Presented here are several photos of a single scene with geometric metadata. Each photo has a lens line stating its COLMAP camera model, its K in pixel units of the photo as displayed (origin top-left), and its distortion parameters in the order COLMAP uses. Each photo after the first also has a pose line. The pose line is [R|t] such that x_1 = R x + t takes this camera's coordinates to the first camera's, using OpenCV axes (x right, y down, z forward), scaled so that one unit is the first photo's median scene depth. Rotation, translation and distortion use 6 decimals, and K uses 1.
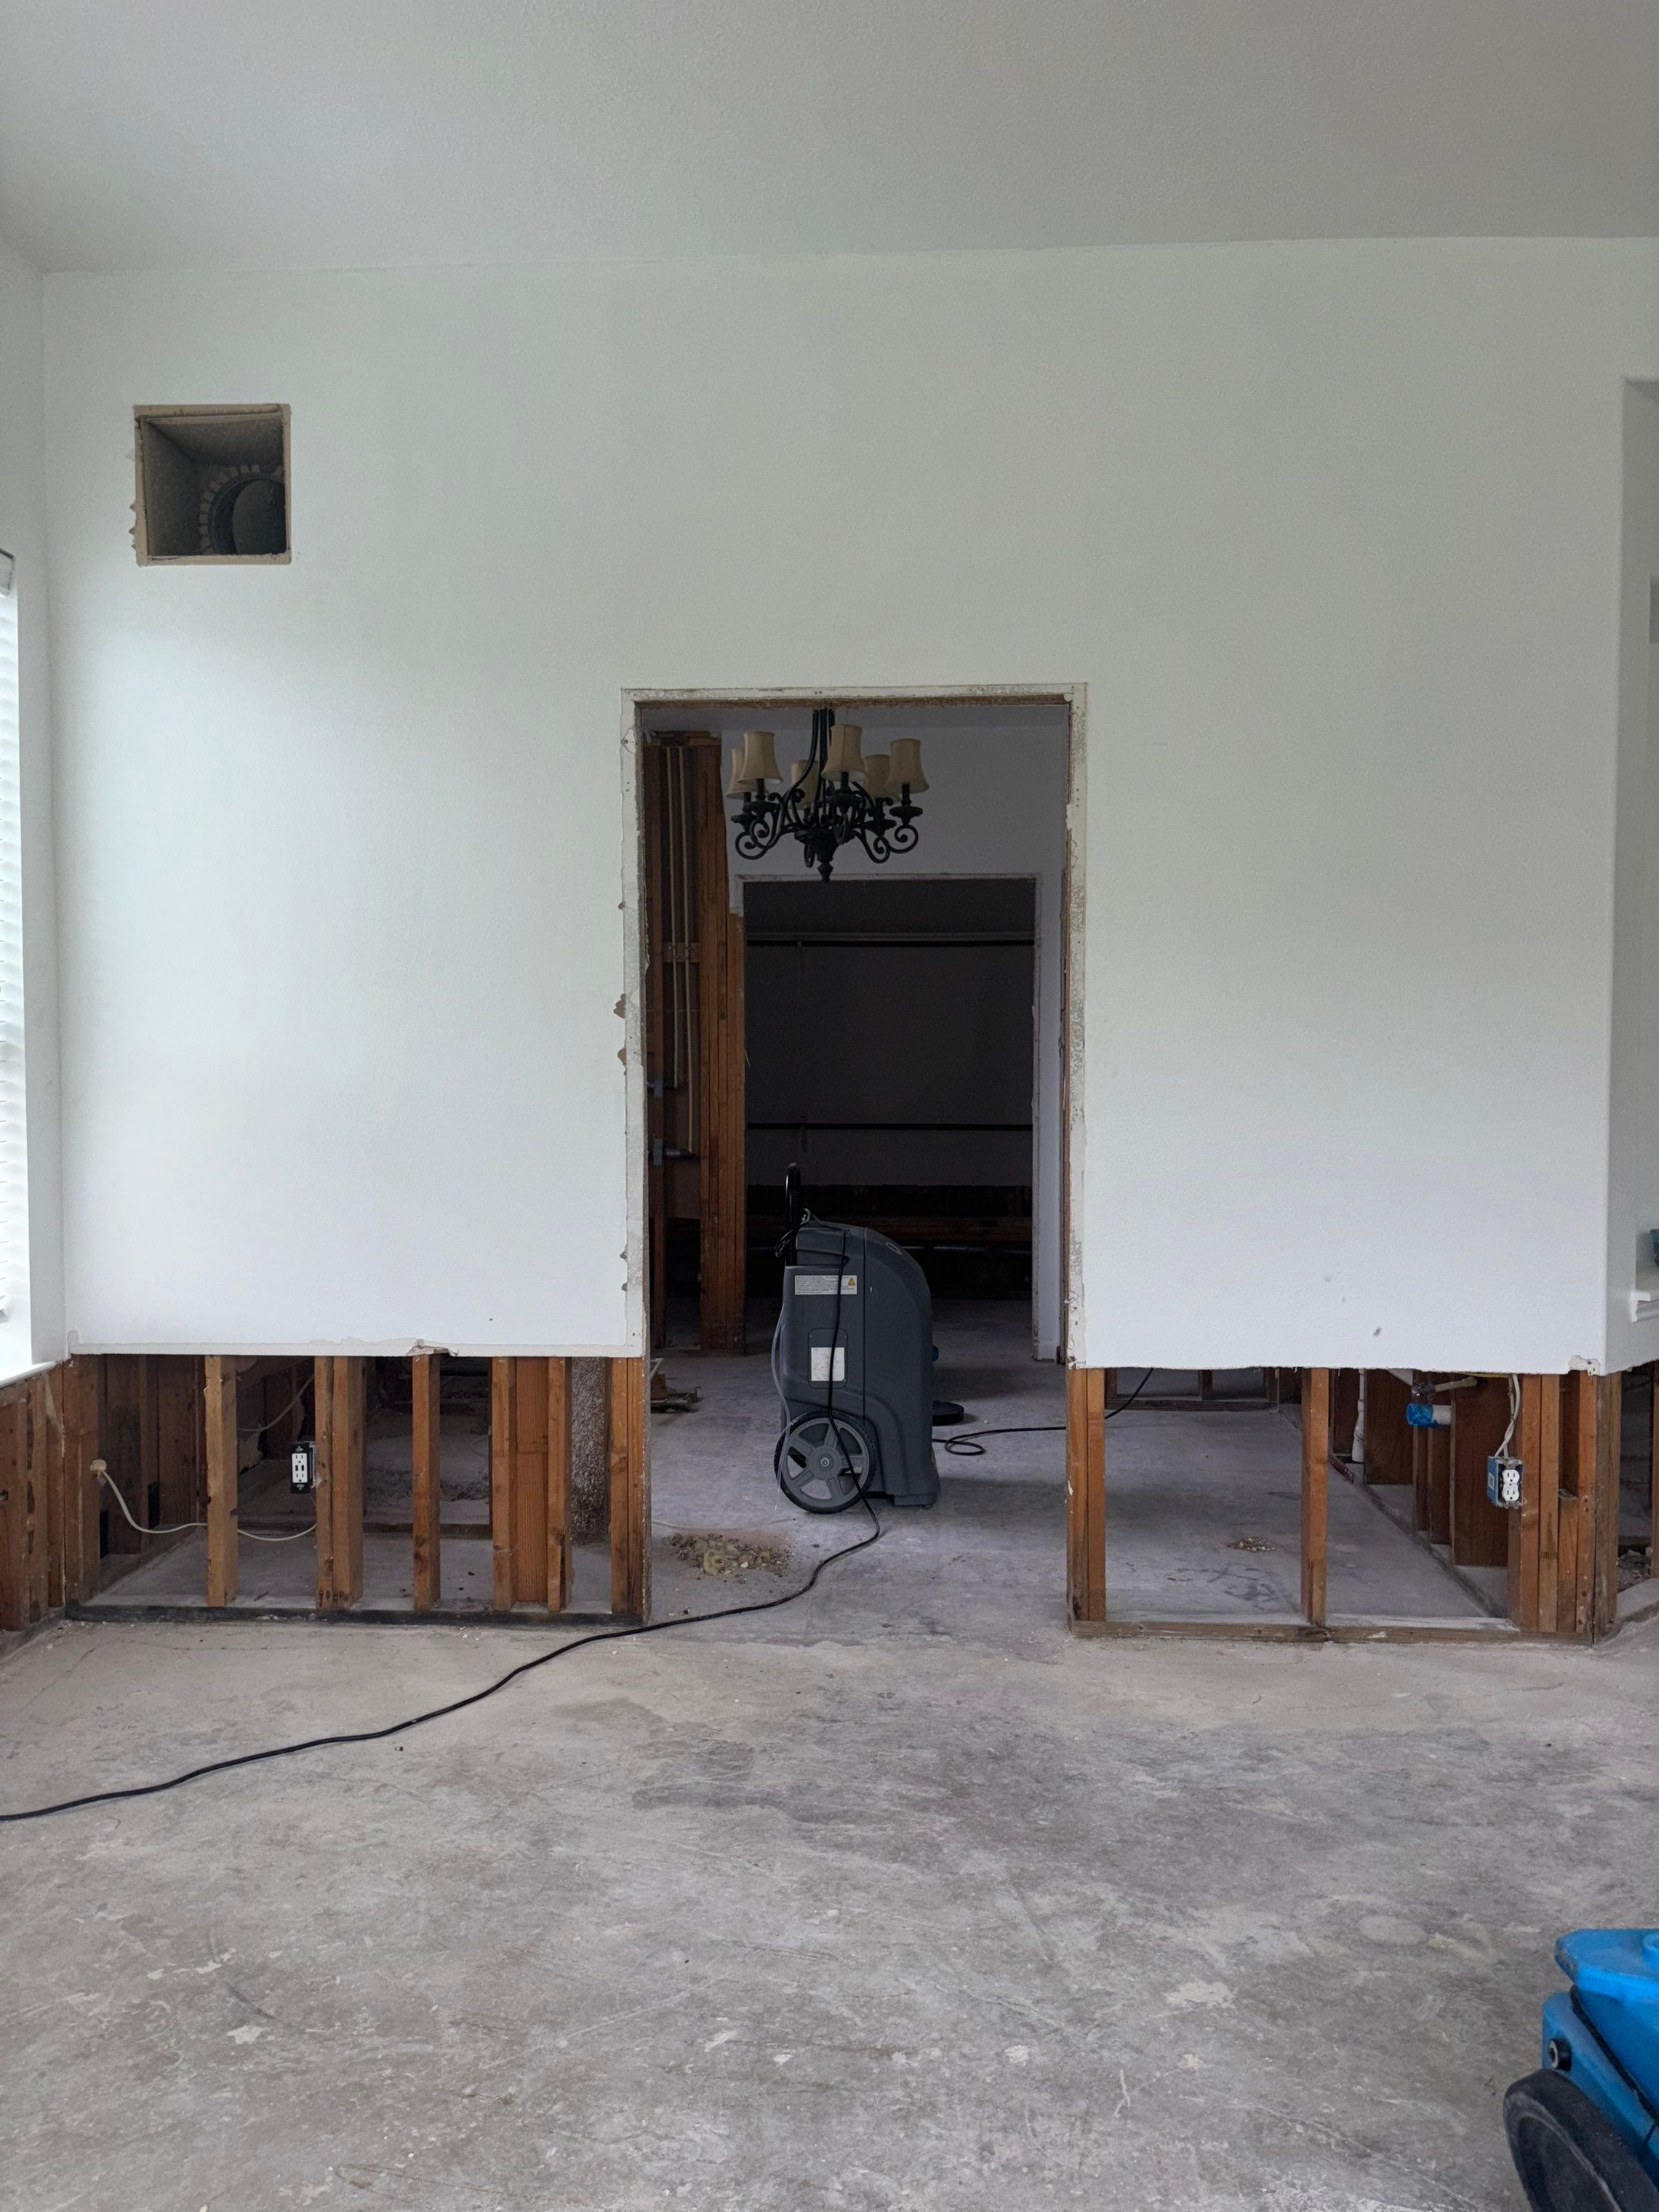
lens RADIAL K [[1667.6, 0, 829.5], [0, 1667.6, 1106.0], [0, 0, 1]] dist [-0.069750, 0.002166]
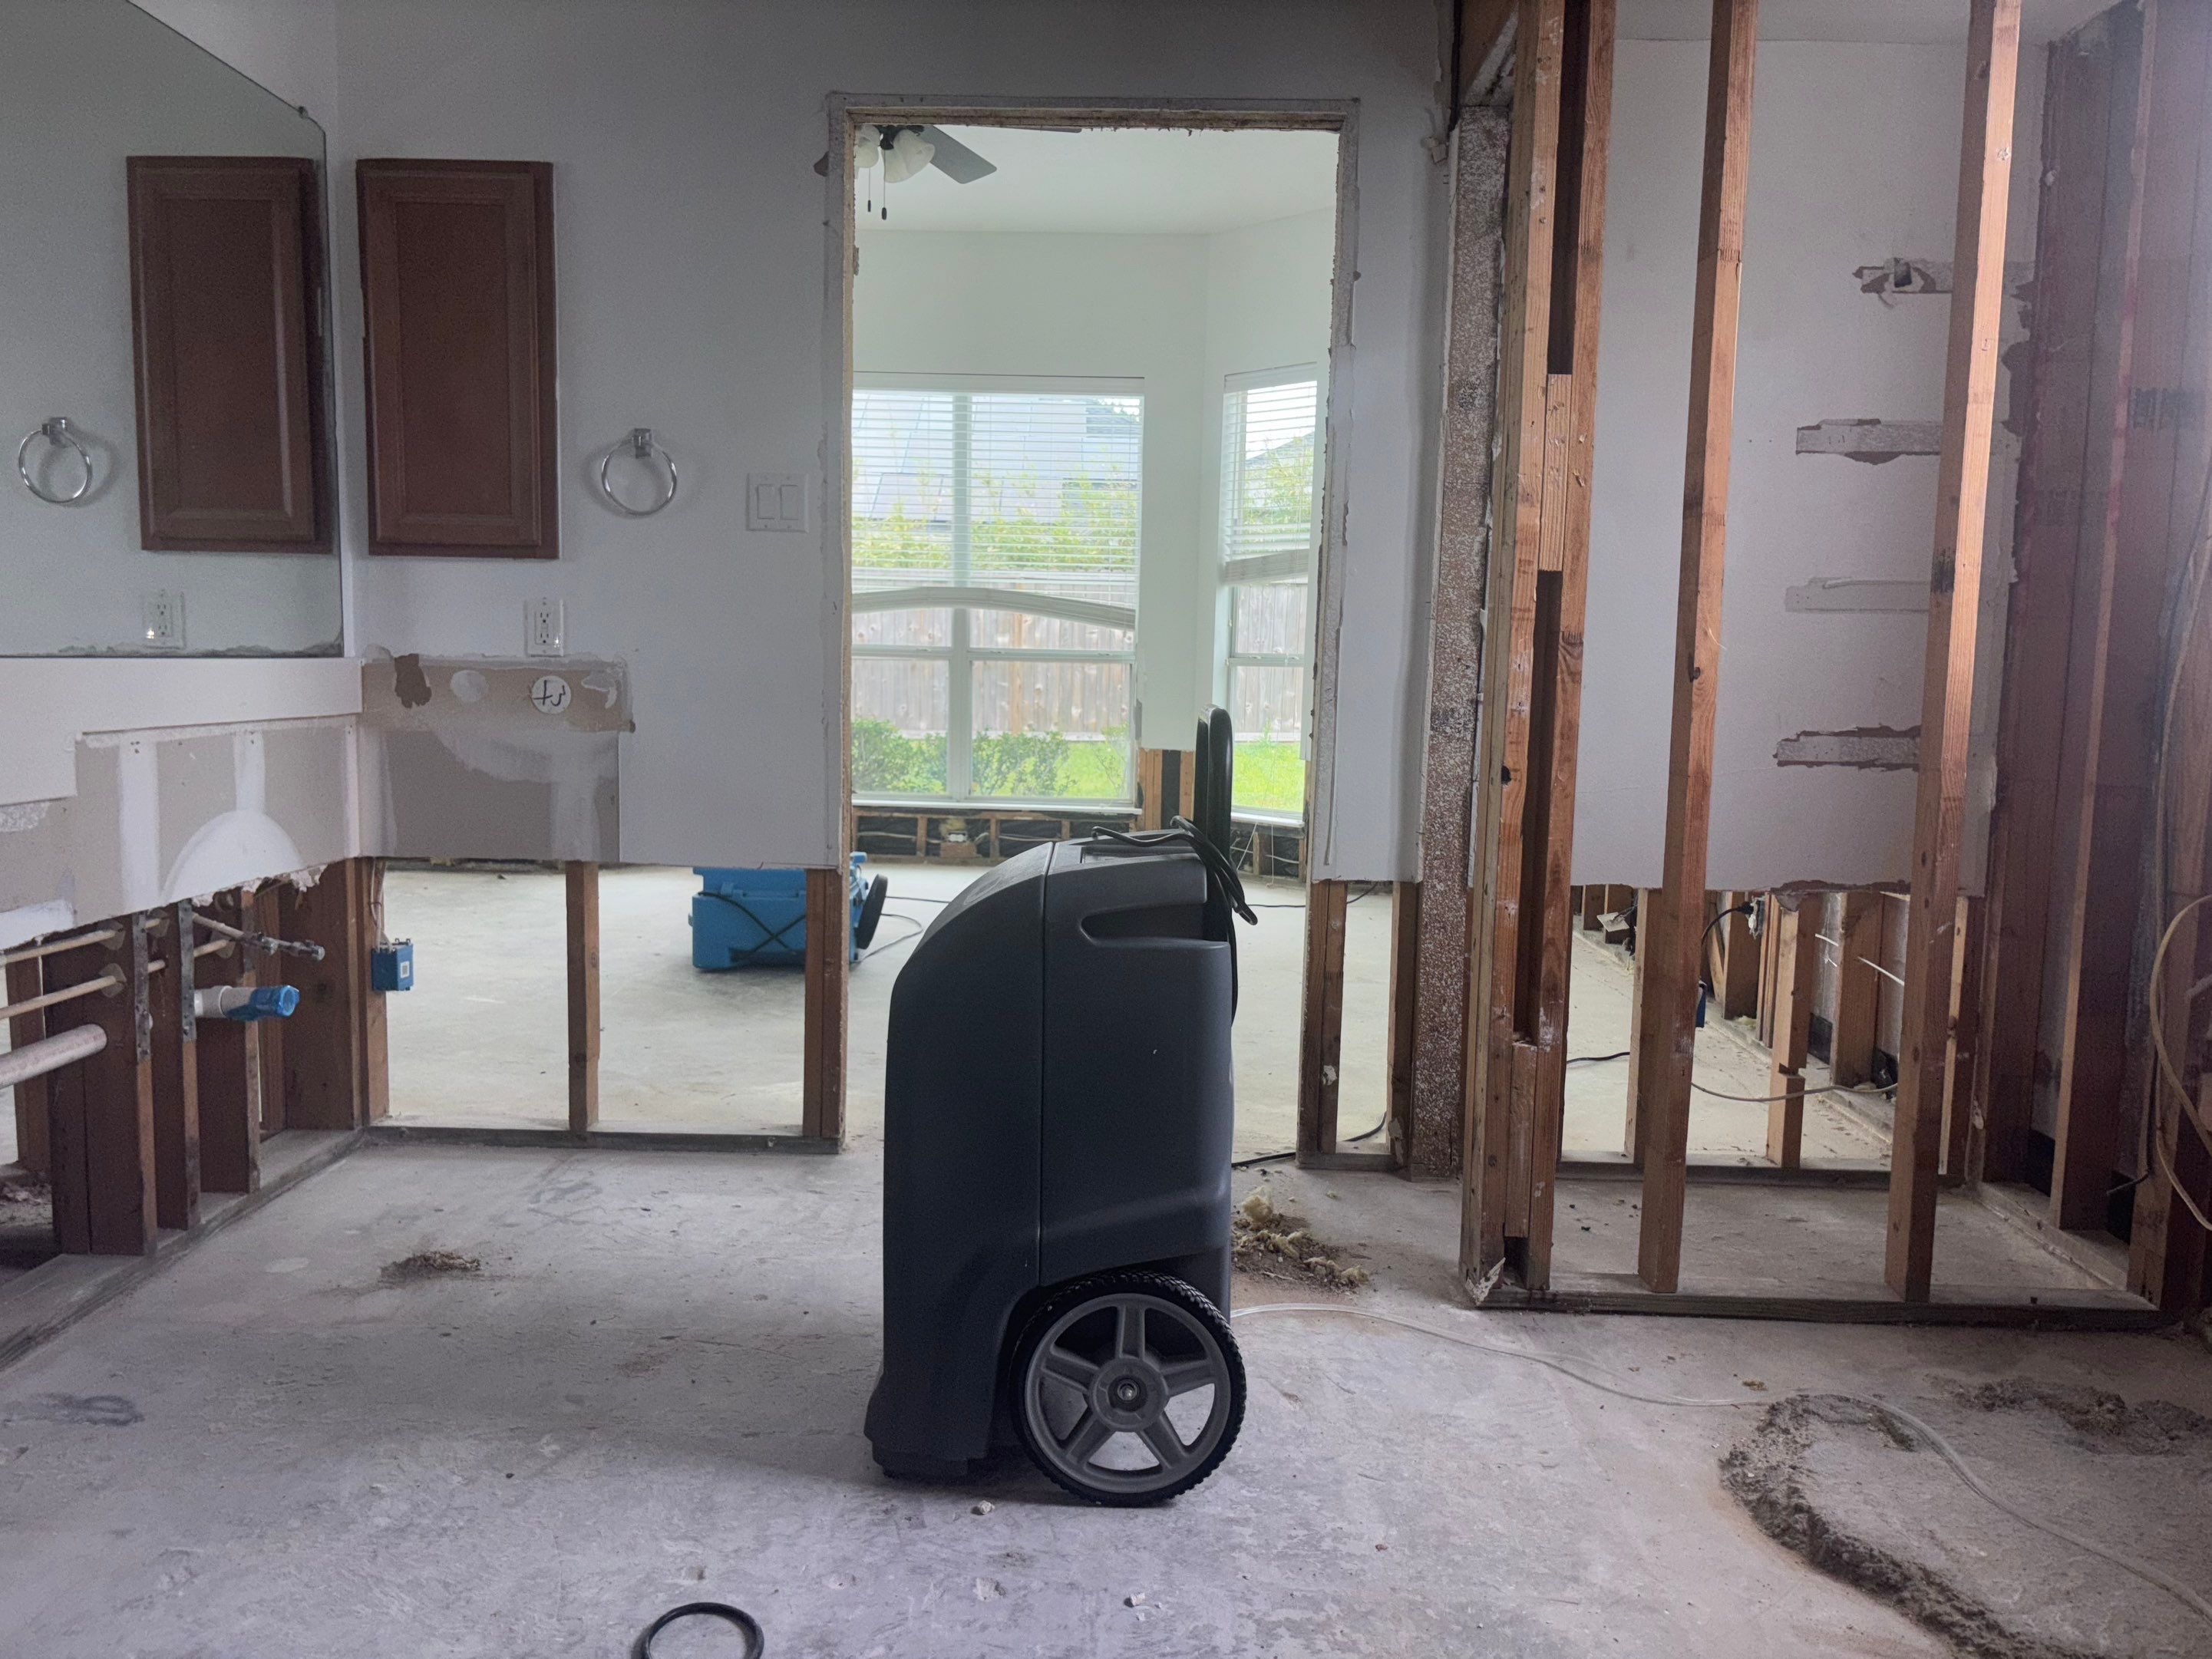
lens RADIAL K [[1578.3, 0, 1106.0], [0, 1578.3, 829.5], [0, 0, 1]] dist [0.126234, -0.187430]
pose [[-0.999510, -0.021243, -0.022990, 0.015780], [-0.024244, 0.989953, 0.139303, 0.007453], [0.019800, 0.139792, -0.989983, 1.442412]]
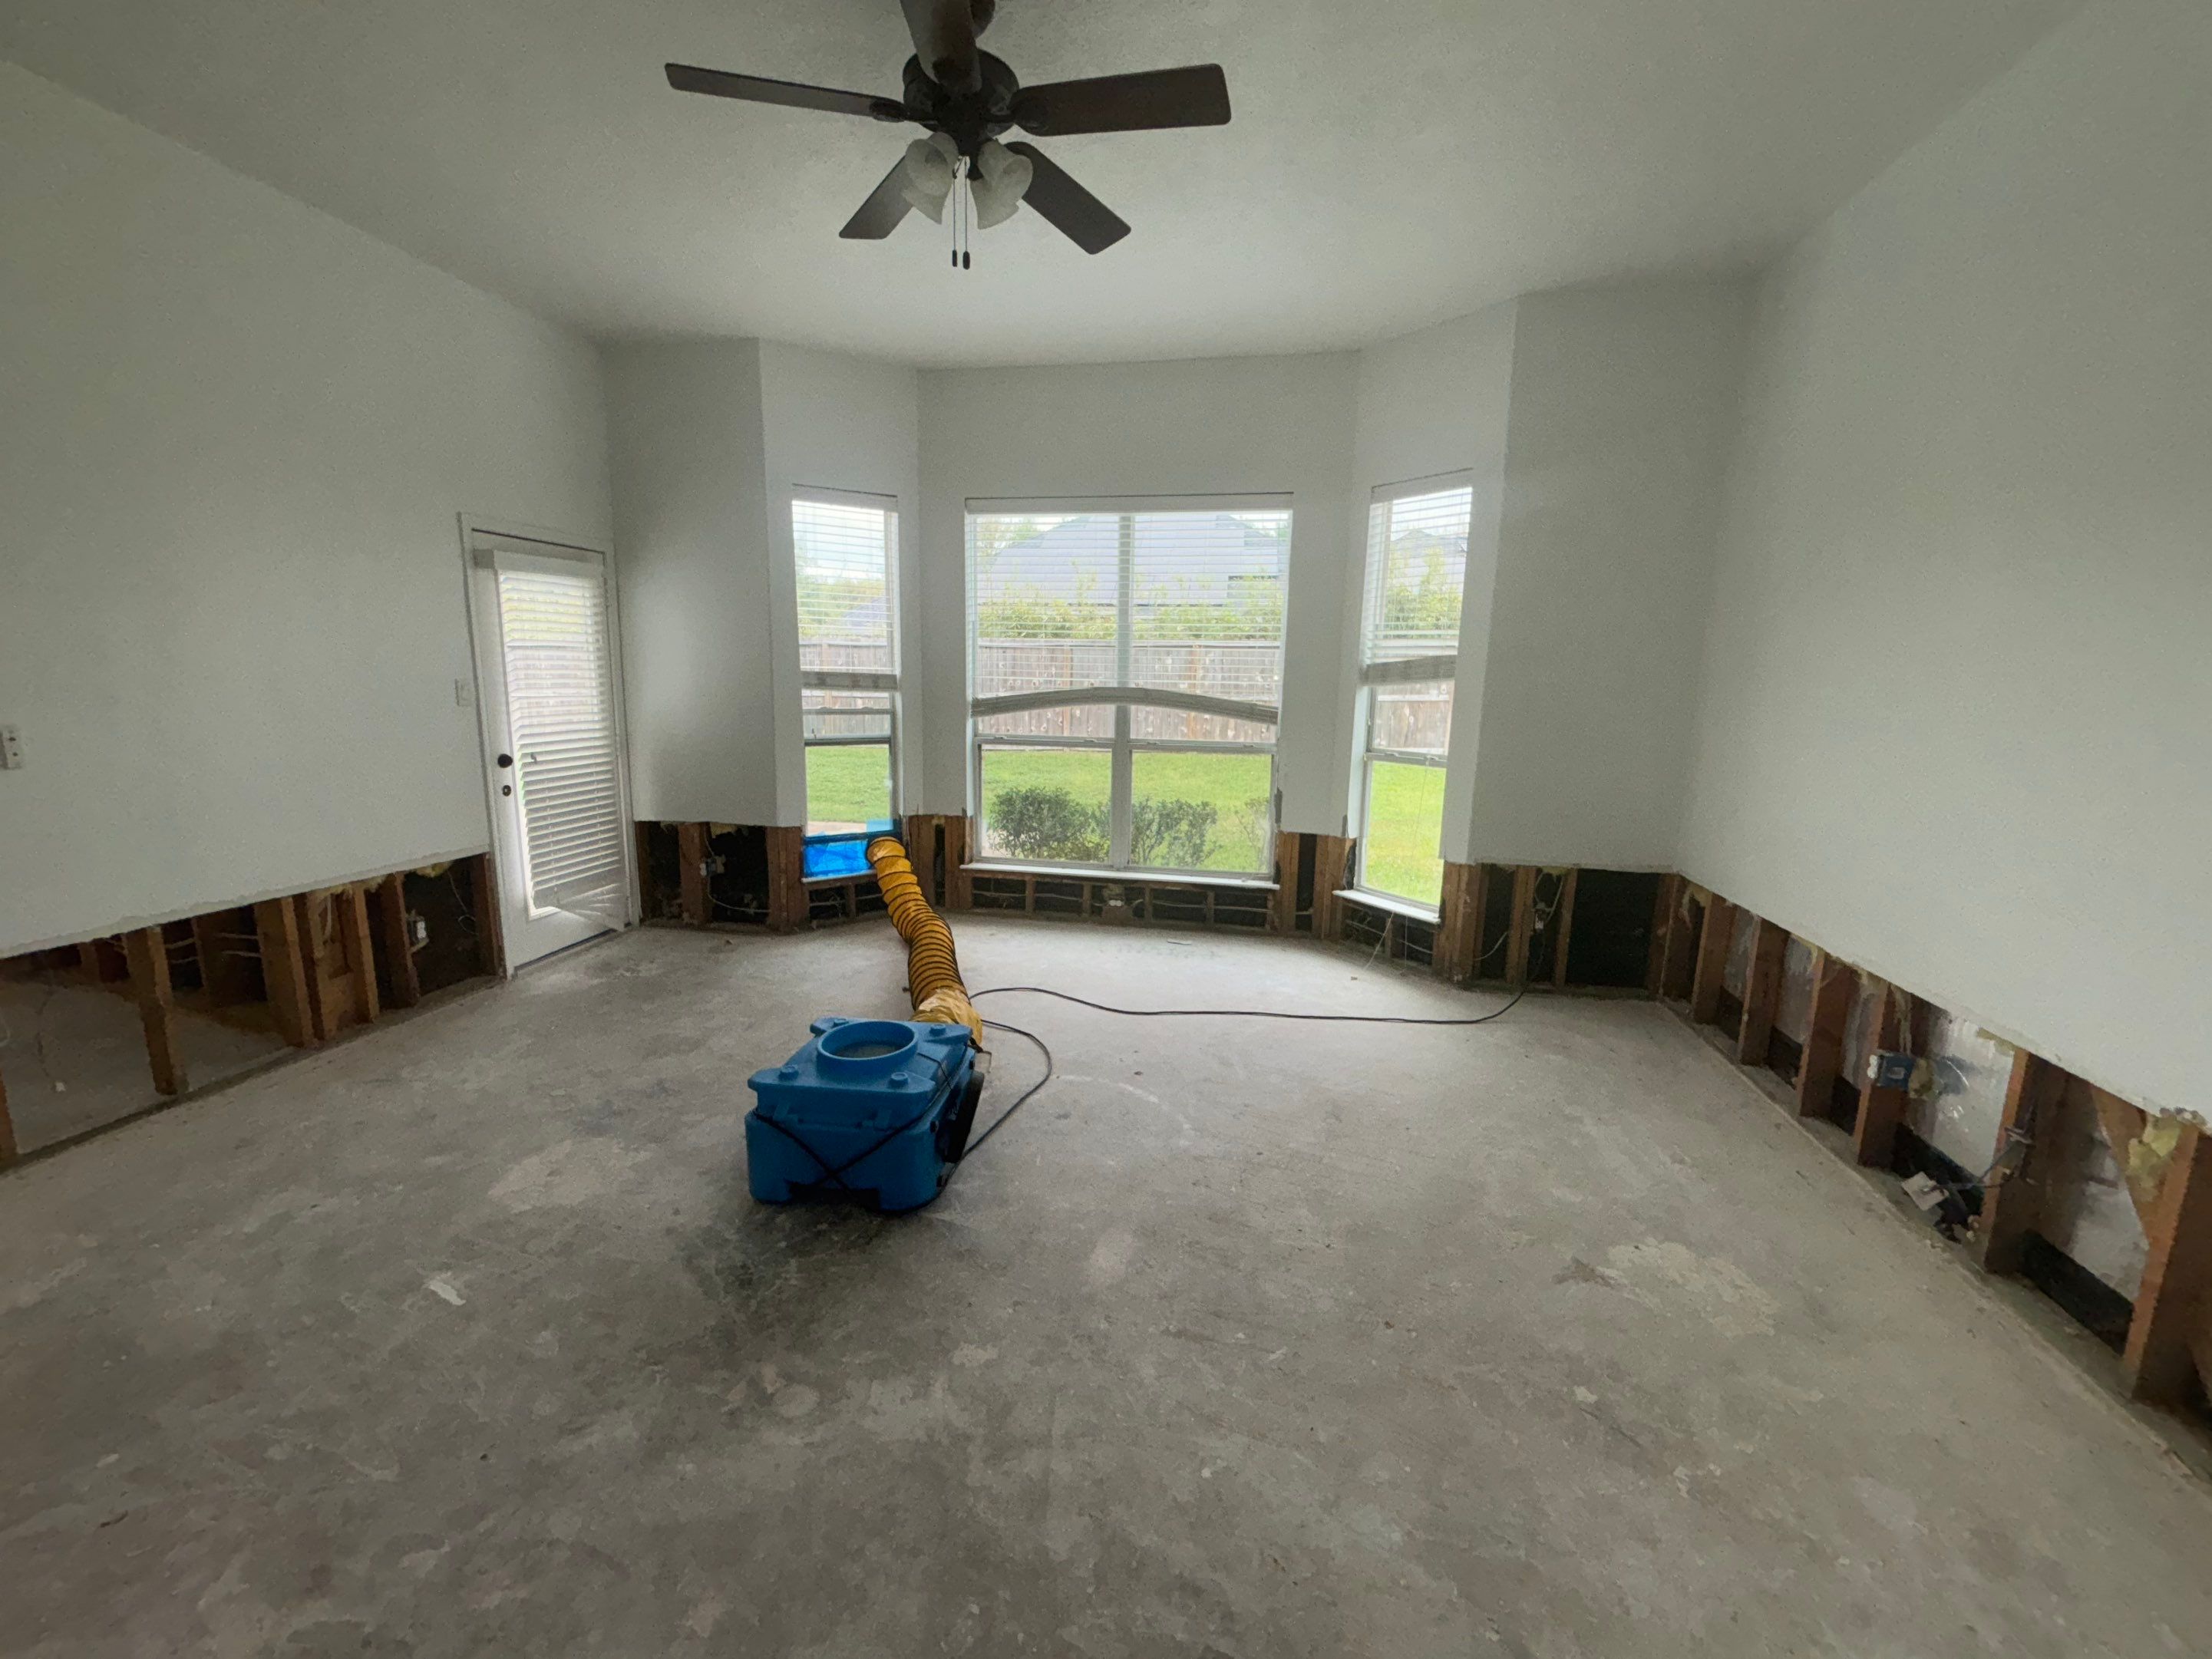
lens RADIAL K [[858.0, 0, 1106.0], [0, 858.0, 829.5], [0, 0, 1]] dist [0.001919, 0.000001]
pose [[-0.989194, -0.046248, 0.139127, 0.004504], [-0.015812, 0.977062, 0.212369, -0.060233], [-0.145757, 0.207874, -0.967235, 0.775761]]
